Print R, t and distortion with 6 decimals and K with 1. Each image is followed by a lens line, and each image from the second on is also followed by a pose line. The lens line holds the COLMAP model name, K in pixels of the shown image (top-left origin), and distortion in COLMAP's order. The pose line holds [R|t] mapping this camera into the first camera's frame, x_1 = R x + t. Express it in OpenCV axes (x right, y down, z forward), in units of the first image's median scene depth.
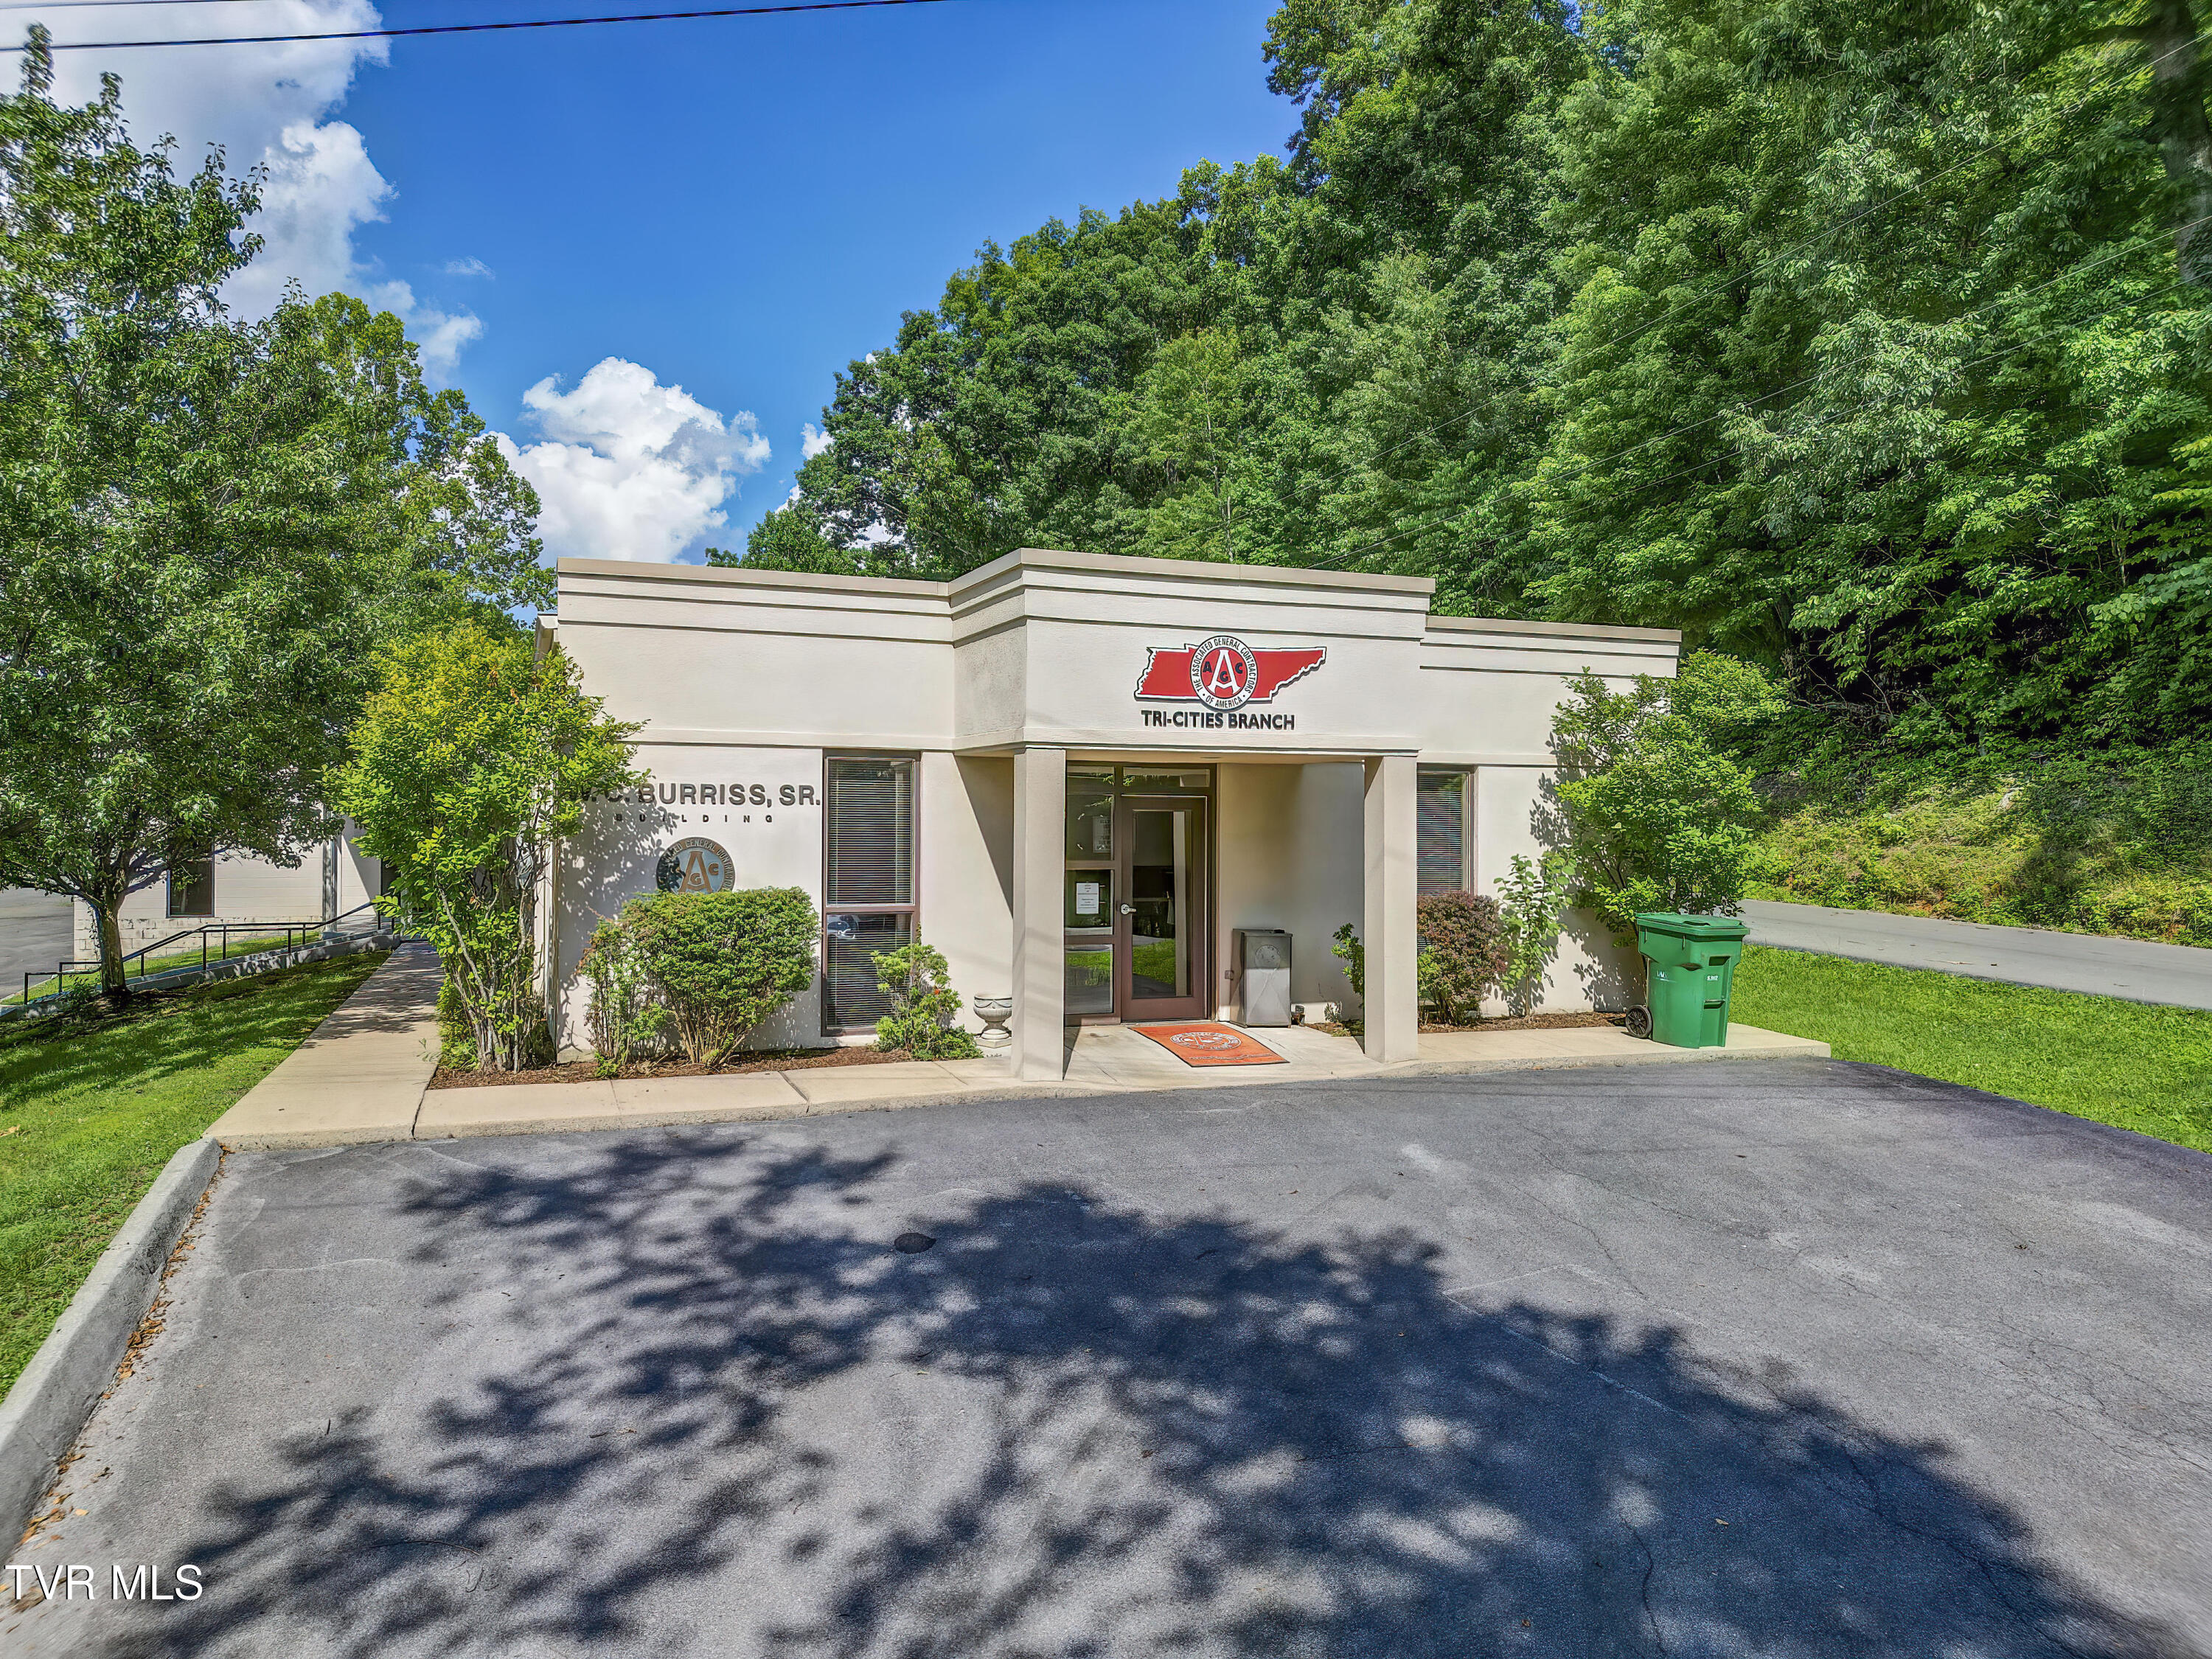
lens RADIAL K [[1533.2, 0, 1106.0], [0, 1533.2, 829.5], [0, 0, 1]] dist [0.033936, -0.003894]
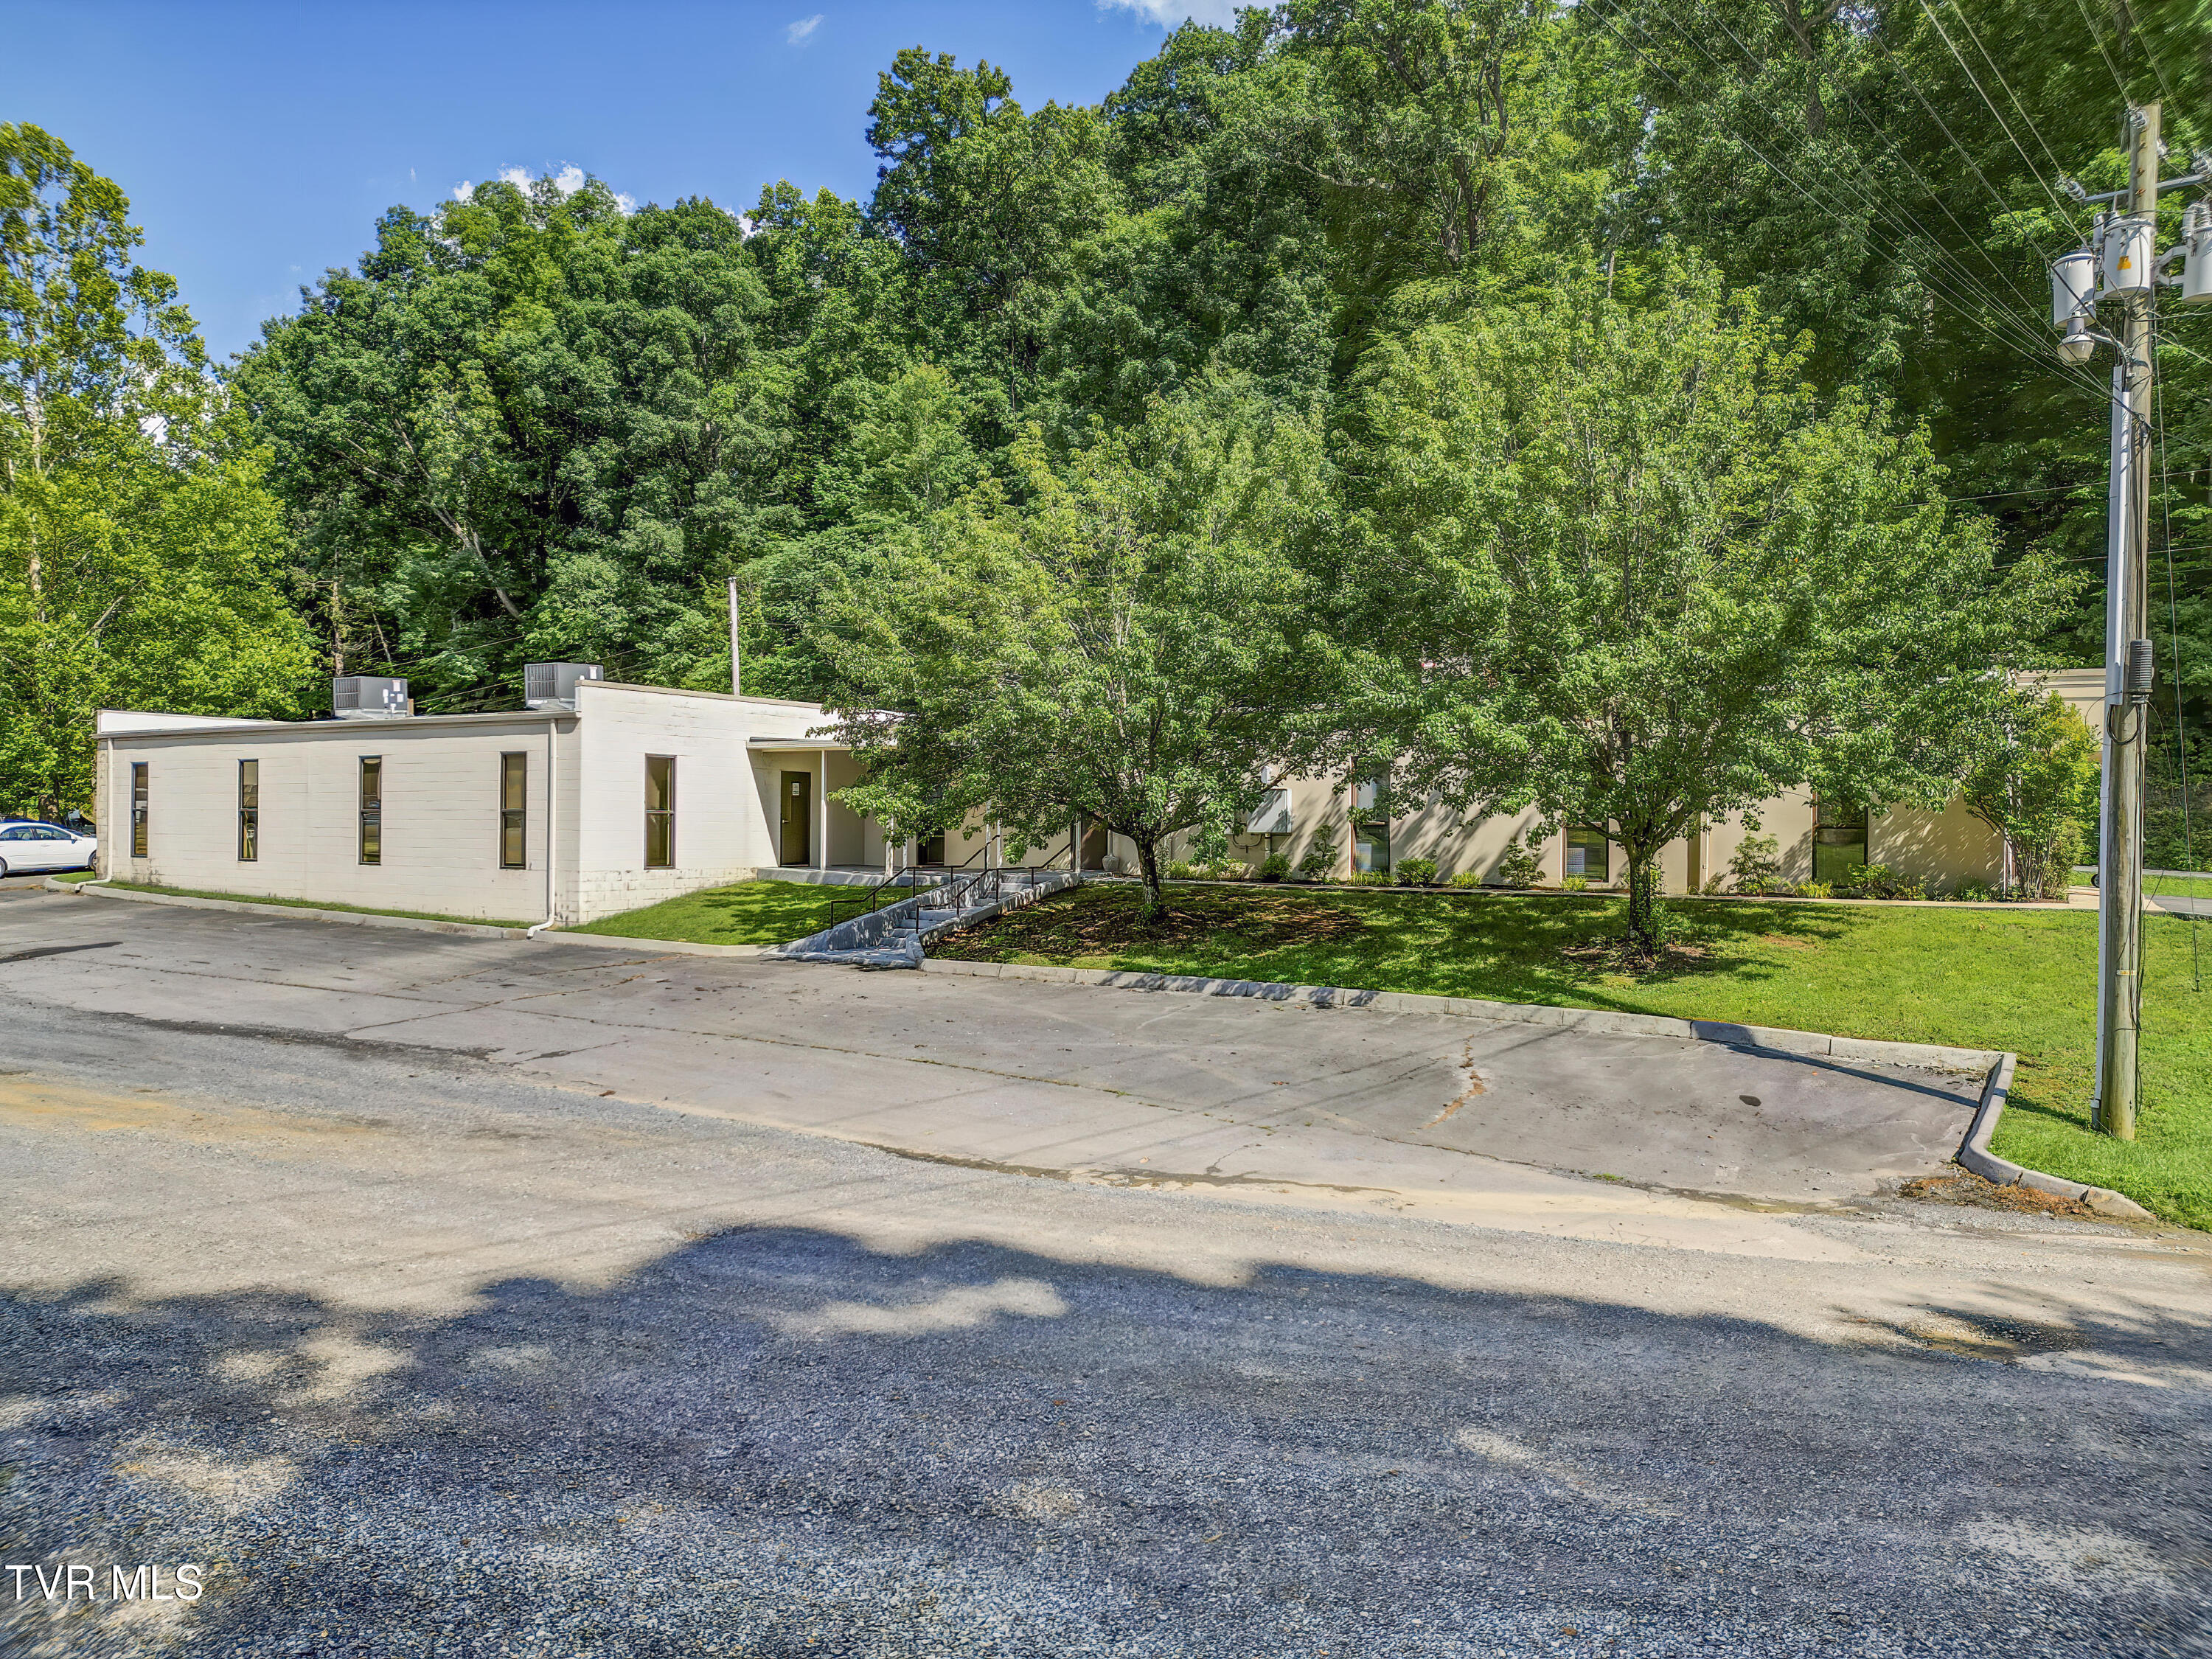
lens RADIAL K [[1546.9, 0, 1106.0], [0, 1546.9, 829.5], [0, 0, 1]] dist [0.042044, 0.000554]
pose [[0.777802, -0.000391, 0.628509, -1.228220], [-0.000965, 0.999998, 0.001817, 0.030558], [-0.628508, -0.002020, 0.777800, 0.064800]]
